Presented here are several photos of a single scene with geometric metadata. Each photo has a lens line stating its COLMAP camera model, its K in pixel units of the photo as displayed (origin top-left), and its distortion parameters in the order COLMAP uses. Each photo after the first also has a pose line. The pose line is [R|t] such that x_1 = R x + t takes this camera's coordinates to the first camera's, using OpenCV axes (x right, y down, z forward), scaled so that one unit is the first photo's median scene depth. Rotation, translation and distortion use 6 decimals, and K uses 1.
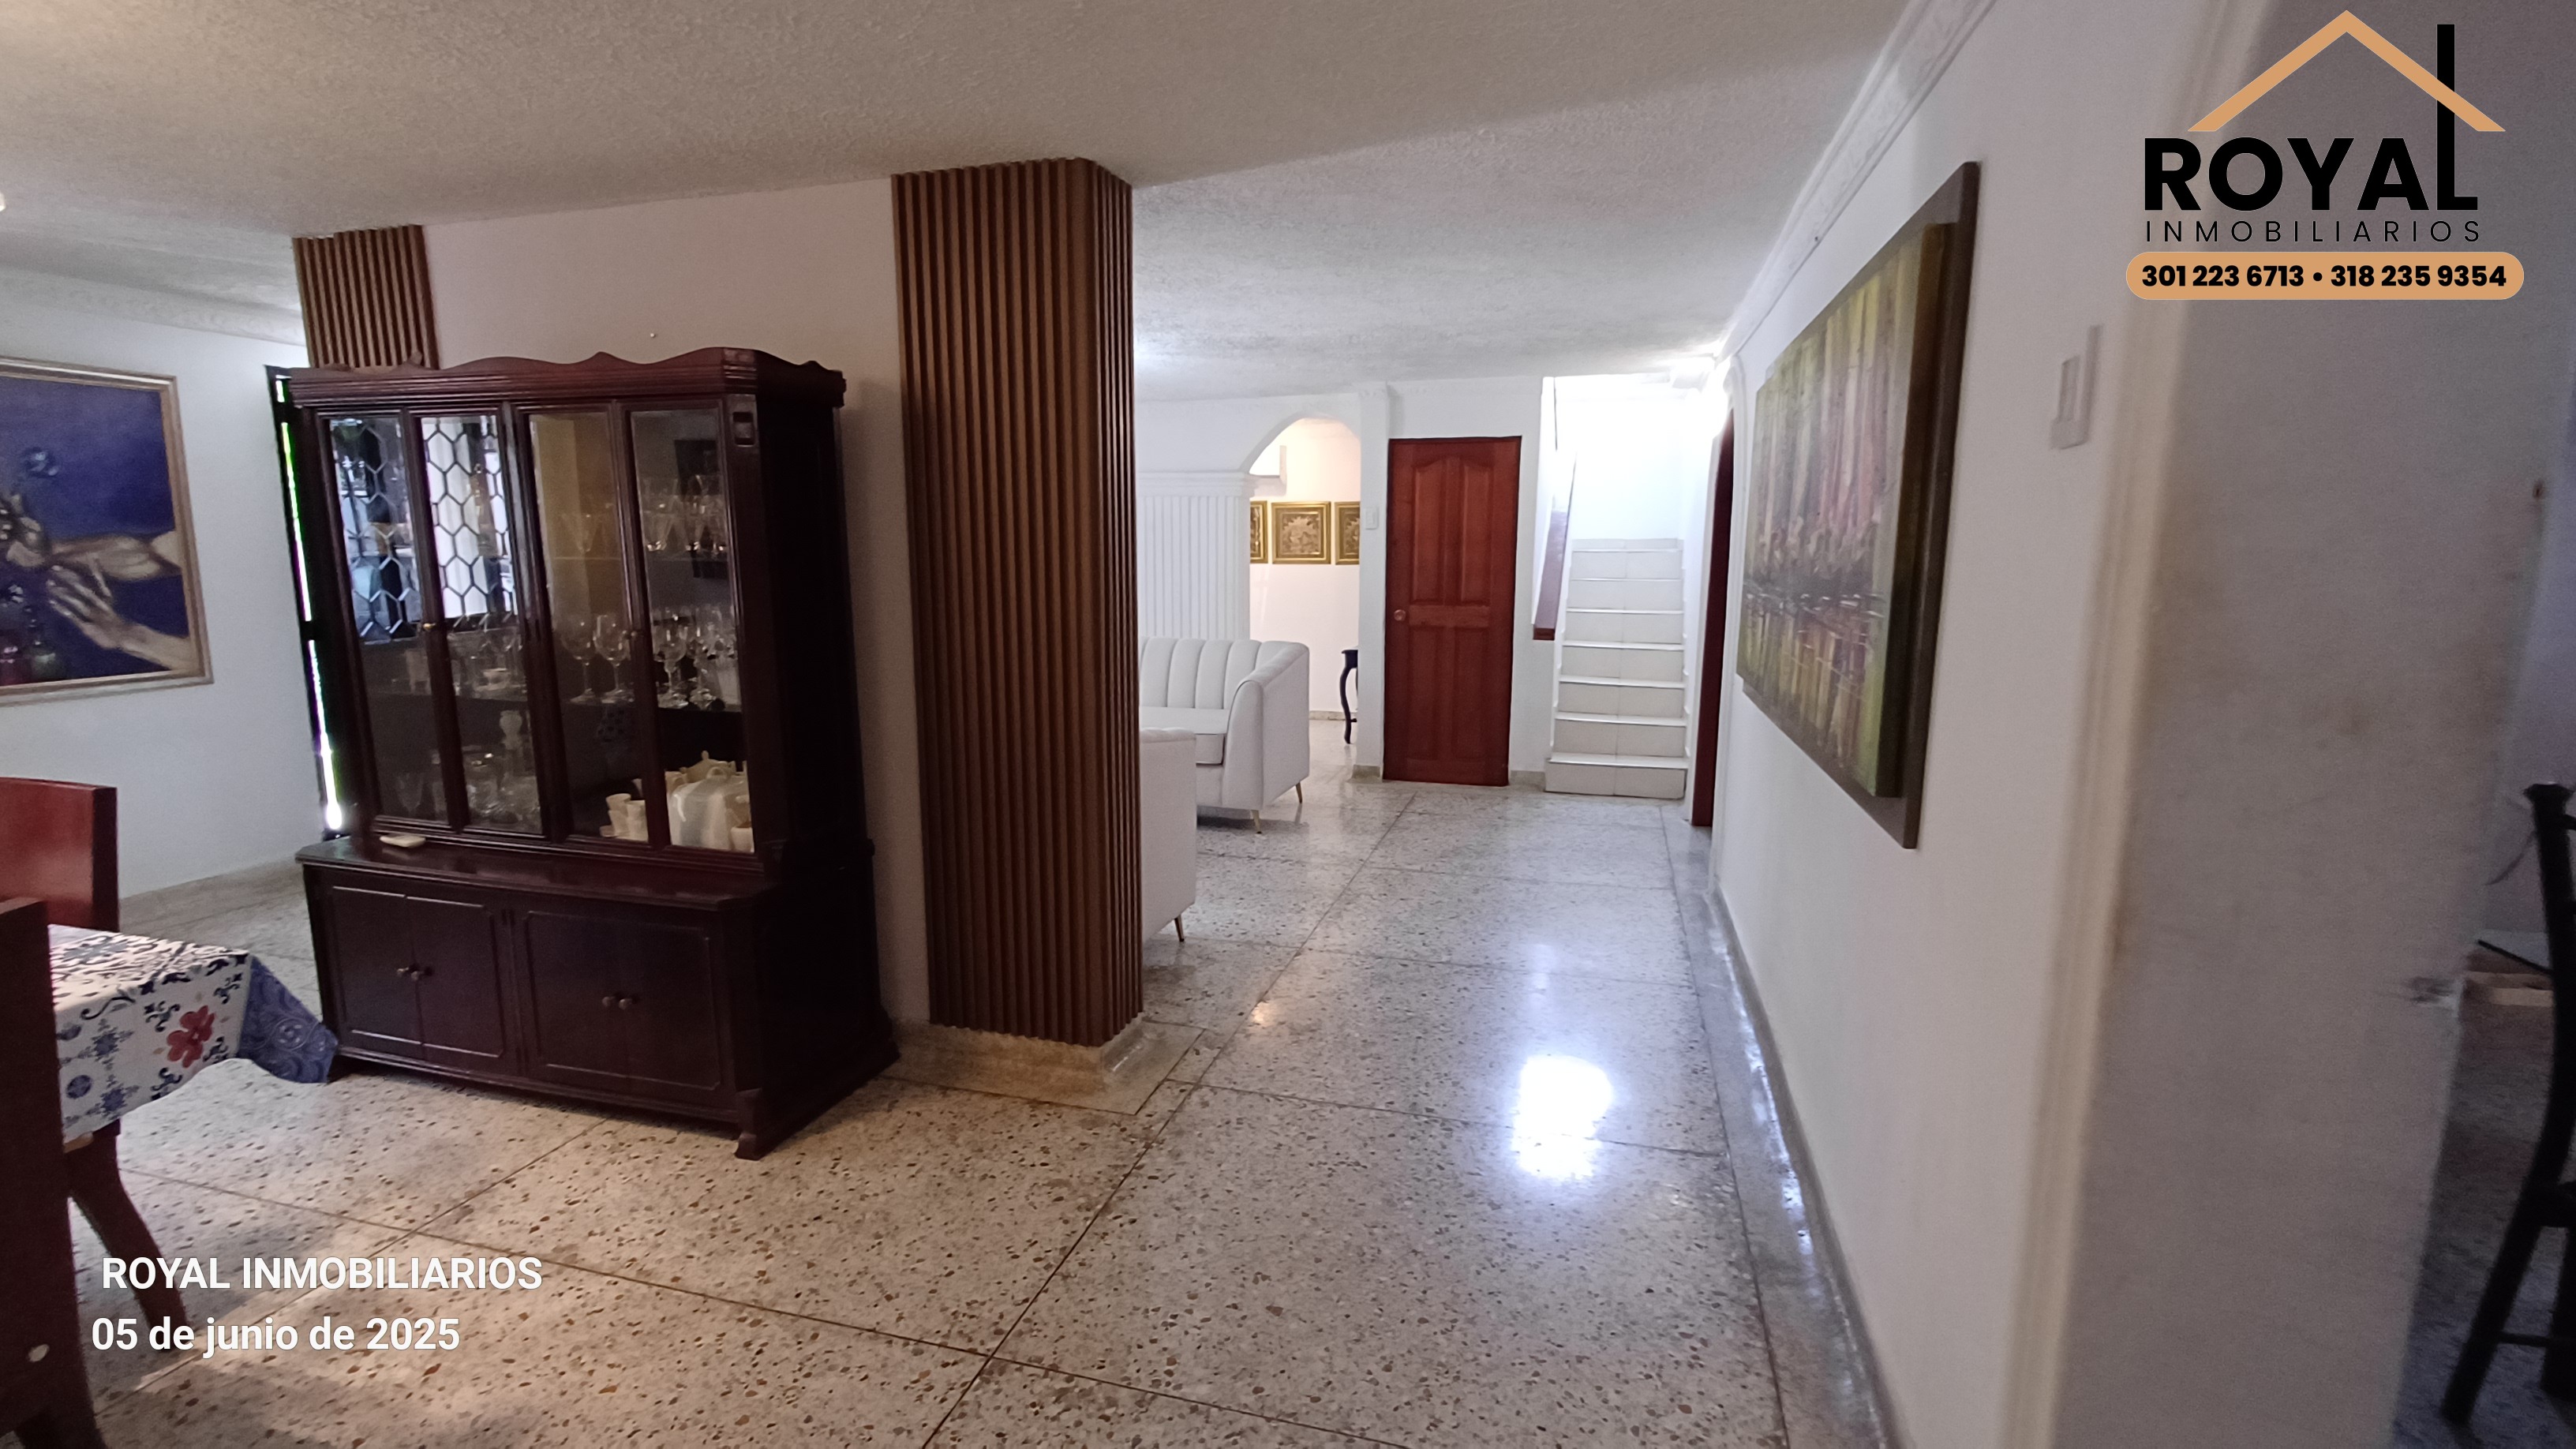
lens RADIAL K [[1169.0, 0, 1275.8], [0, 1169.0, 729.6], [0, 0, 1]] dist [0.003838, 0.000818]
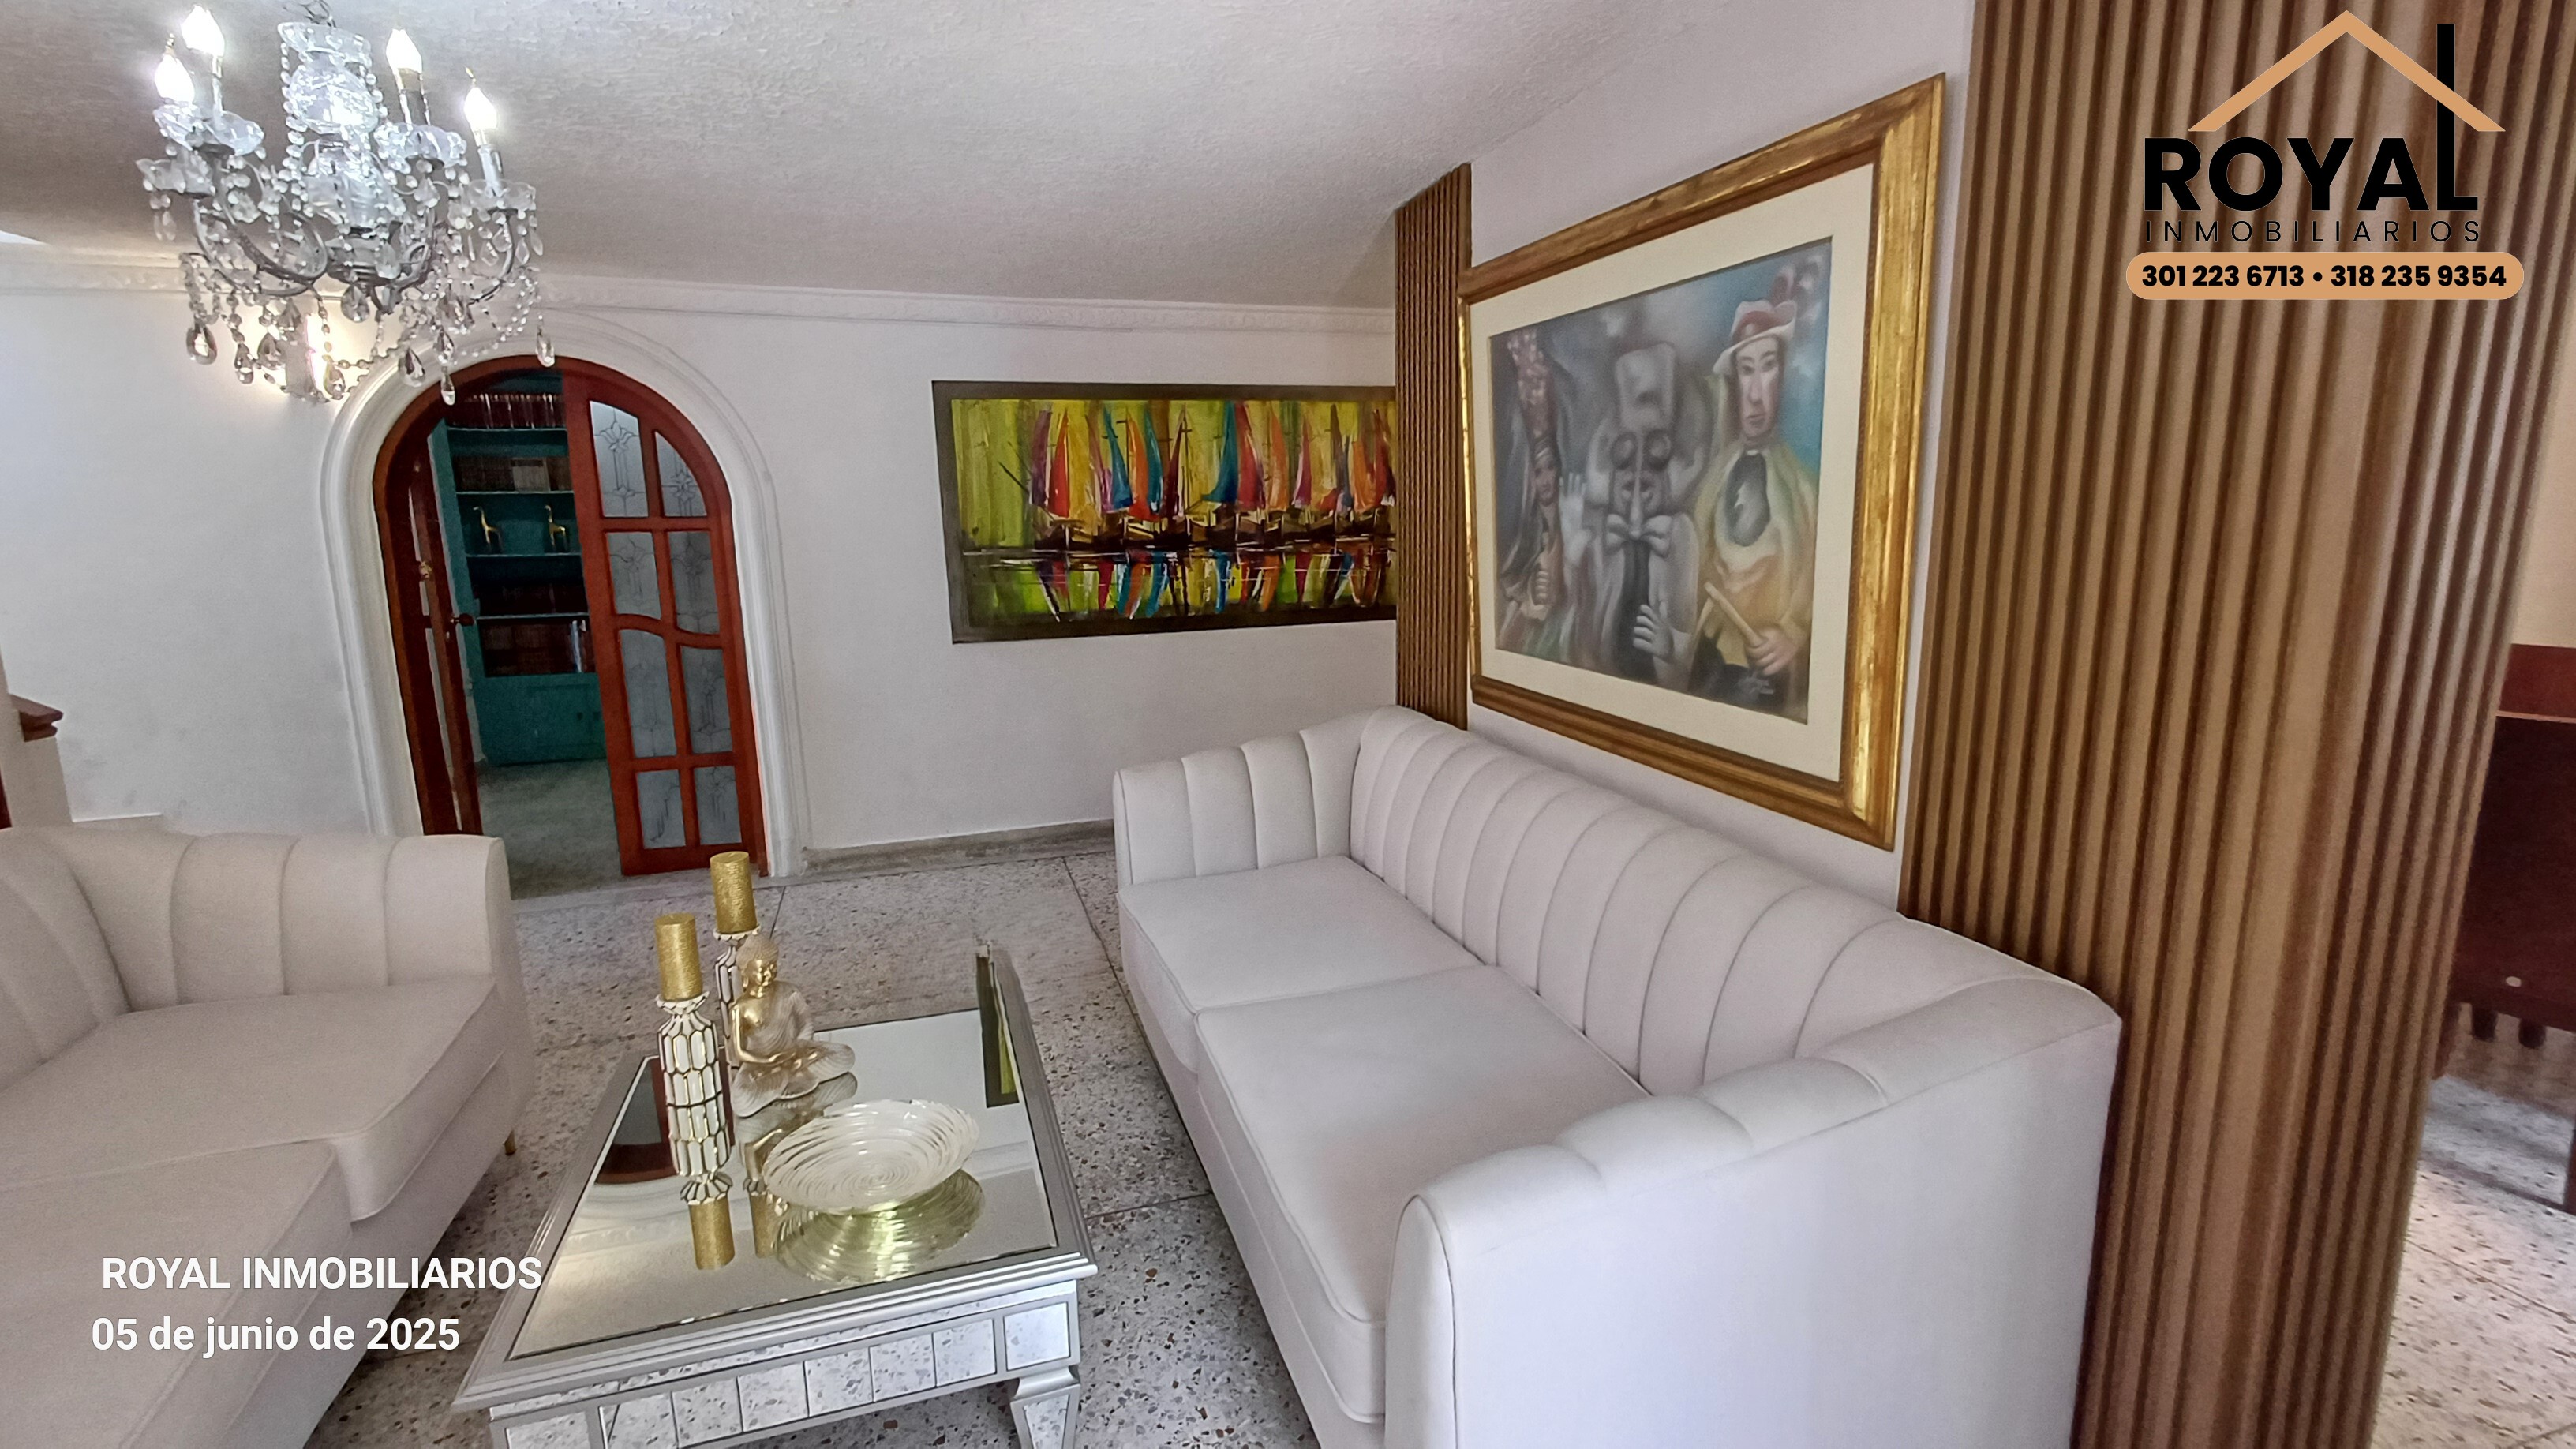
lens RADIAL K [[1177.9, 0, 1294.3], [0, 1177.9, 727.9], [0, 0, 1]] dist [-0.001881, -0.000615]
pose [[-0.558817, -0.151973, 0.815247, -1.015505], [0.144731, 0.950105, 0.276320, -0.295652], [-0.816564, 0.272404, -0.508940, 1.696700]]
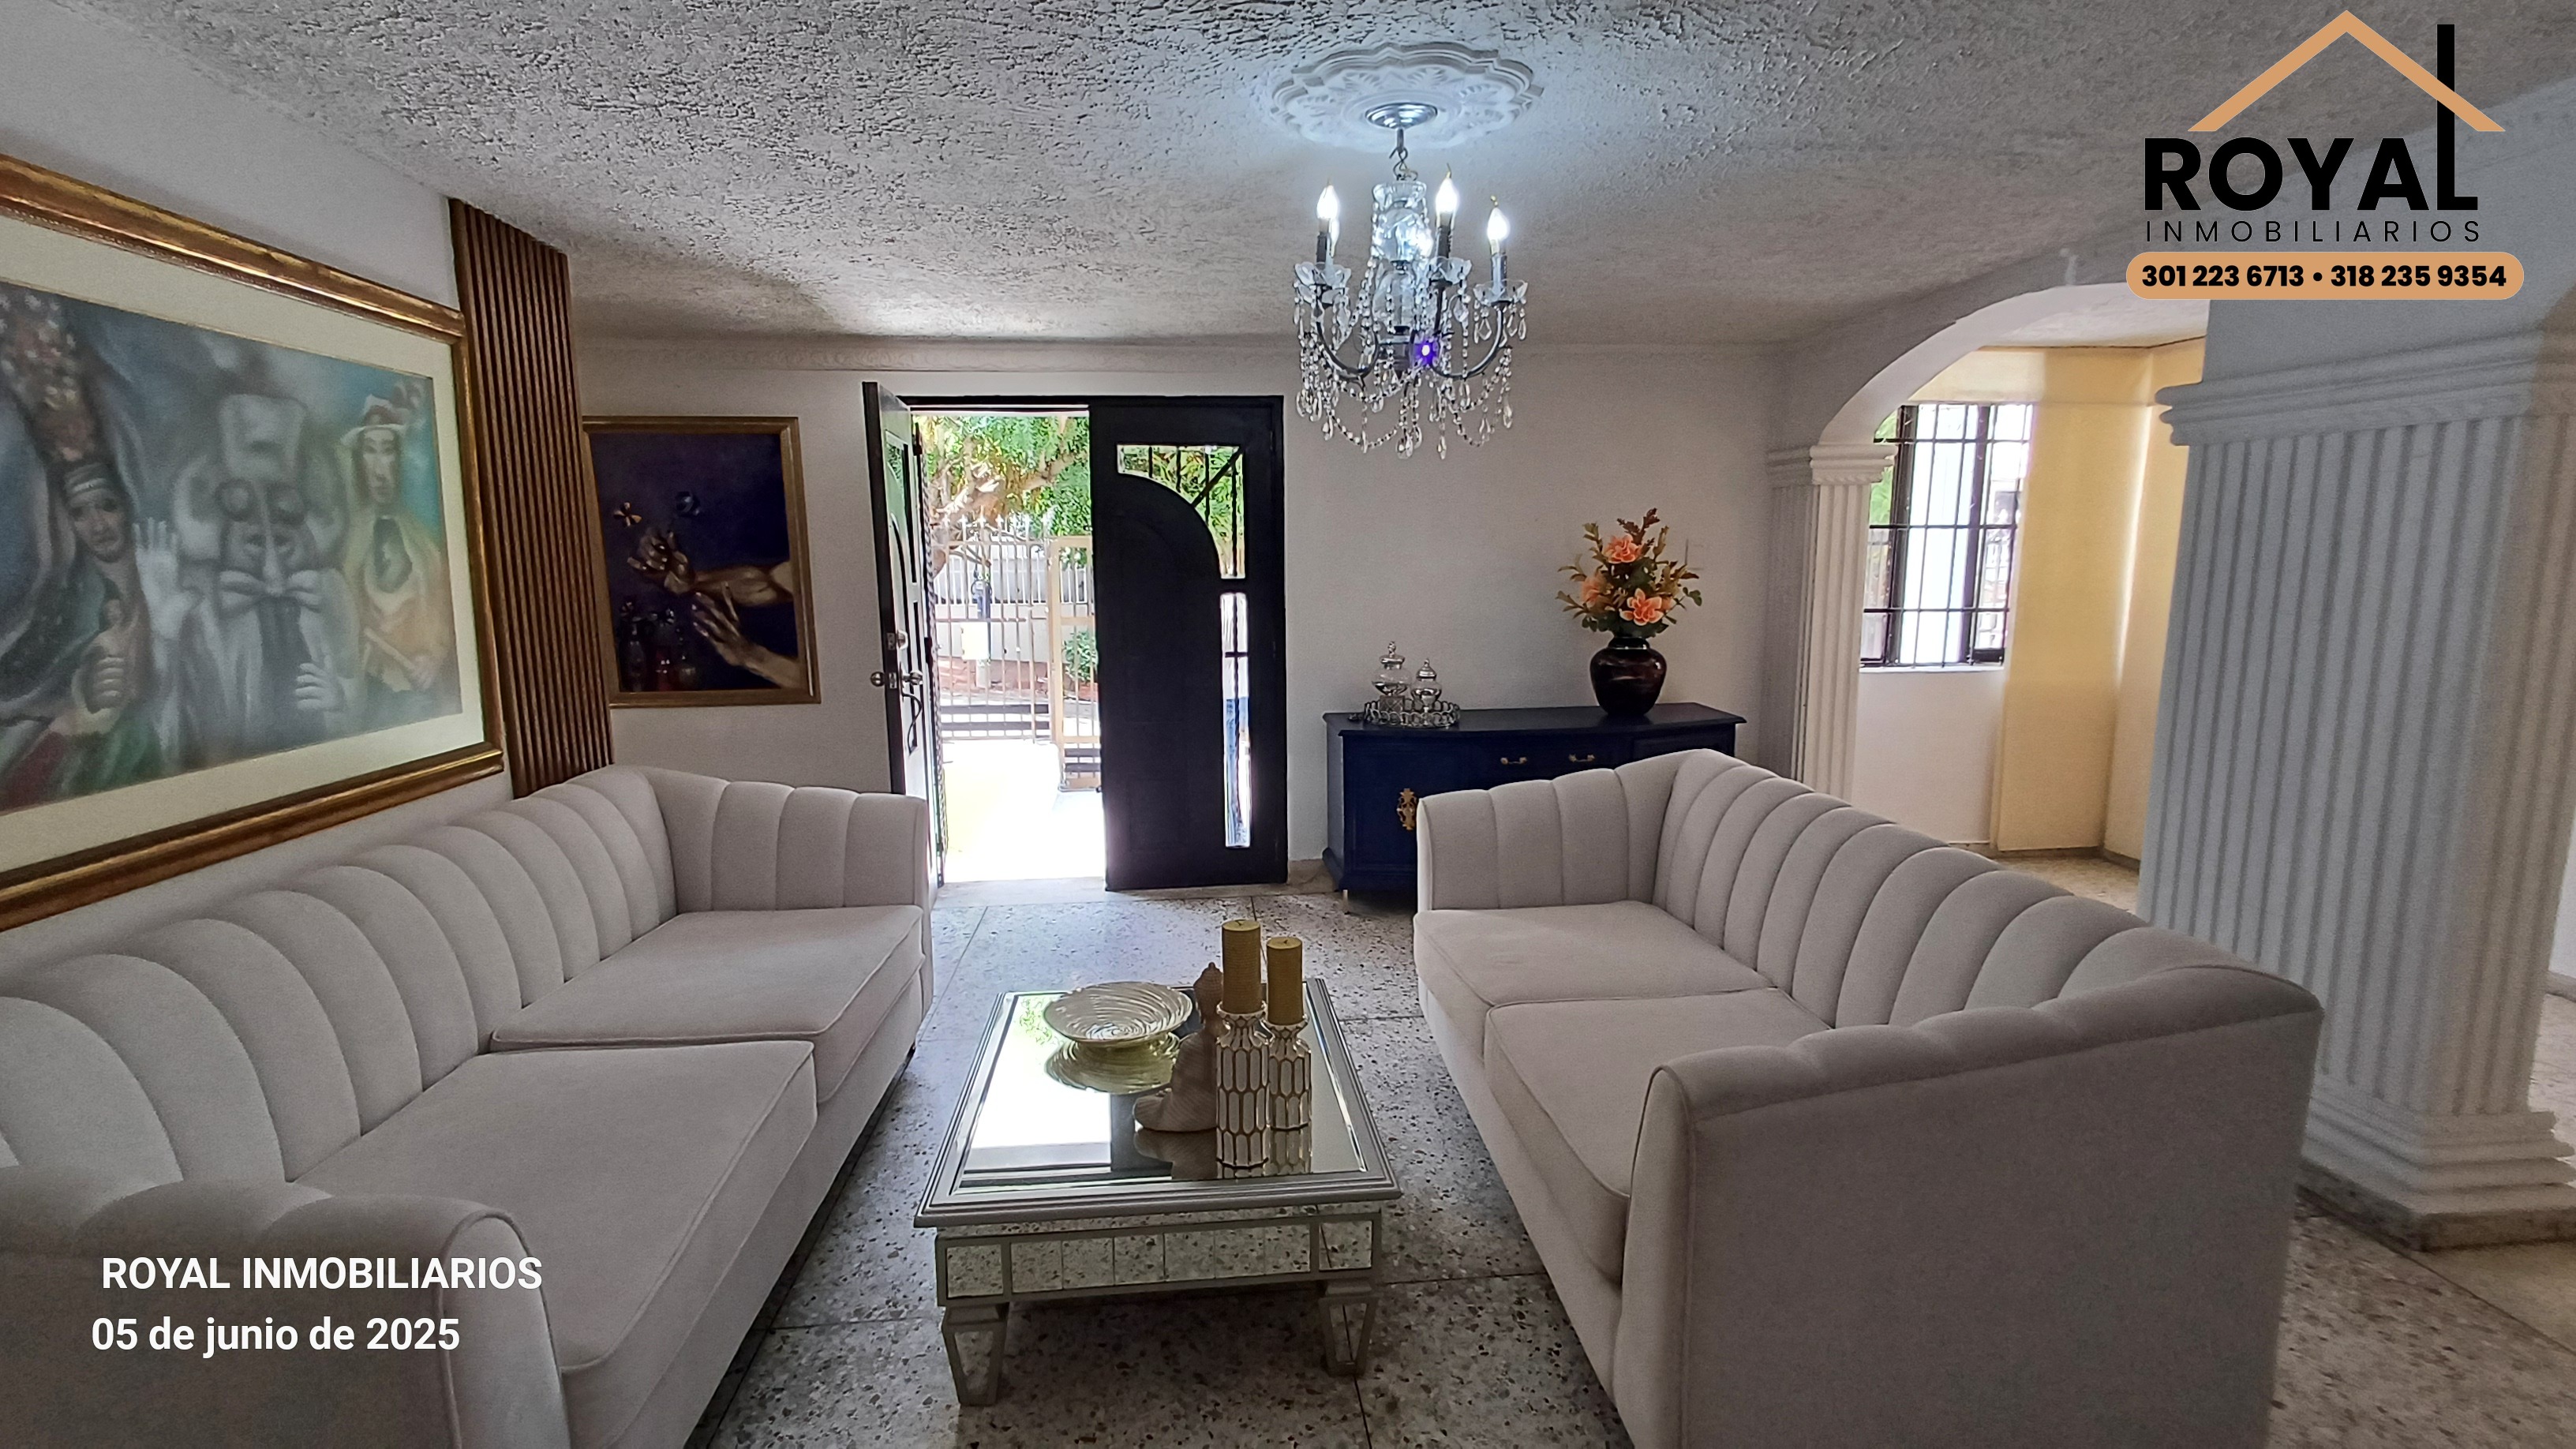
lens RADIAL K [[1179.0, 0, 1289.3], [0, 1179.0, 725.8], [0, 0, 1]] dist [0.003679, -0.000005]
pose [[0.367036, 0.129274, -0.921180, 0.345681], [-0.137743, 0.986932, 0.083619, -0.237545], [0.919952, 0.096195, 0.380046, 1.401349]]
